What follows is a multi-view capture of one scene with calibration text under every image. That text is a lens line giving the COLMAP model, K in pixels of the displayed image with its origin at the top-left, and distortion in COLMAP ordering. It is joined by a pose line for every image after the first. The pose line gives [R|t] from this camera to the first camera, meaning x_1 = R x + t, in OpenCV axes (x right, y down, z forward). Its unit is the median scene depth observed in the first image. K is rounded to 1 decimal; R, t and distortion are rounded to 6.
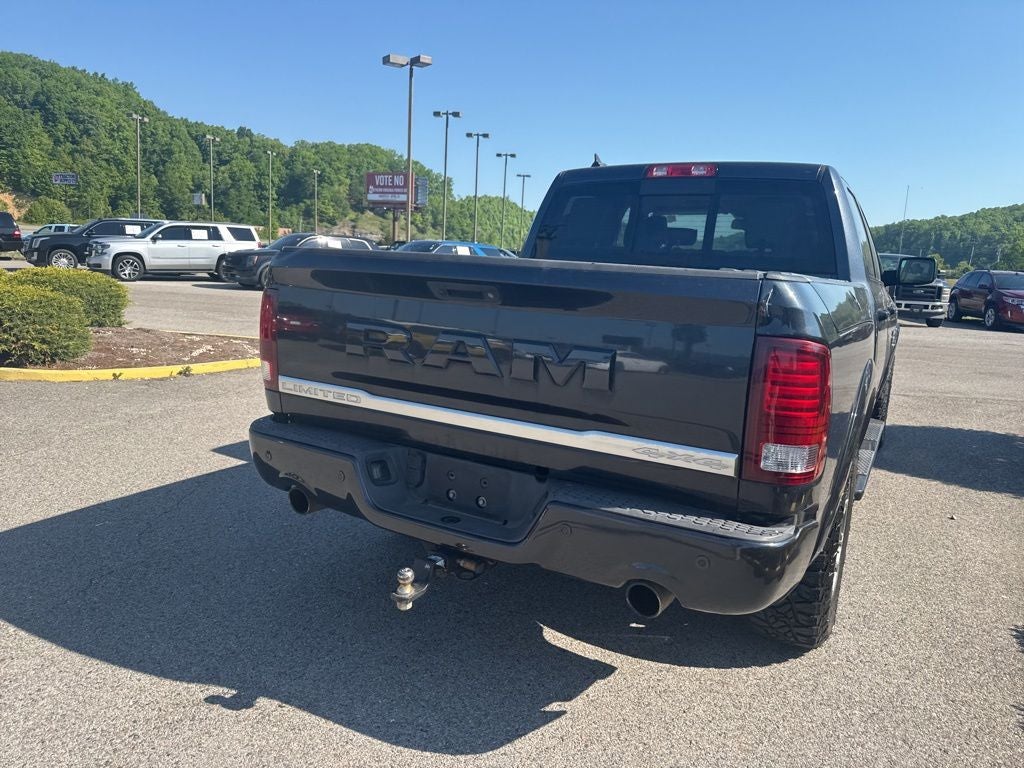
lens RADIAL K [[723.5, 0, 513.2], [0, 723.5, 384.2], [0, 0, 1]] dist [0.026690, -0.031453]
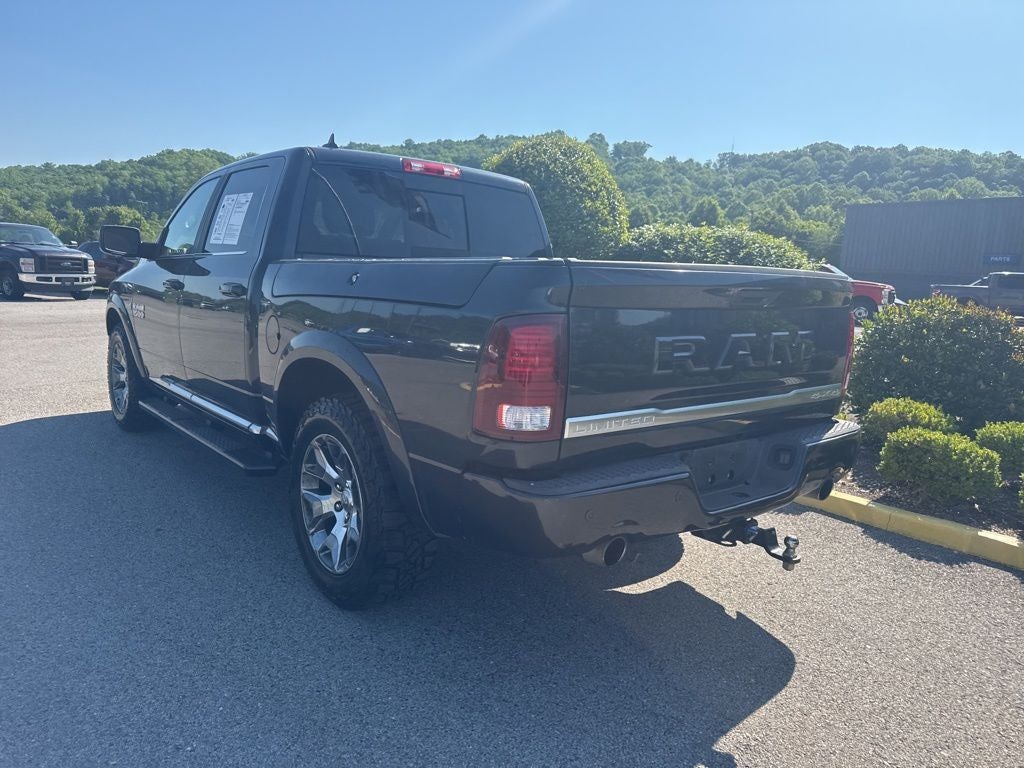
lens RADIAL K [[723.5, 0, 511.5], [0, 723.5, 390.2], [0, 0, 1]] dist [0.026690, -0.031453]
pose [[0.331899, -0.183927, 0.925210, -0.946150], [0.132886, 0.980143, 0.147178, -0.150089], [-0.933908, 0.074099, 0.349749, 0.692094]]
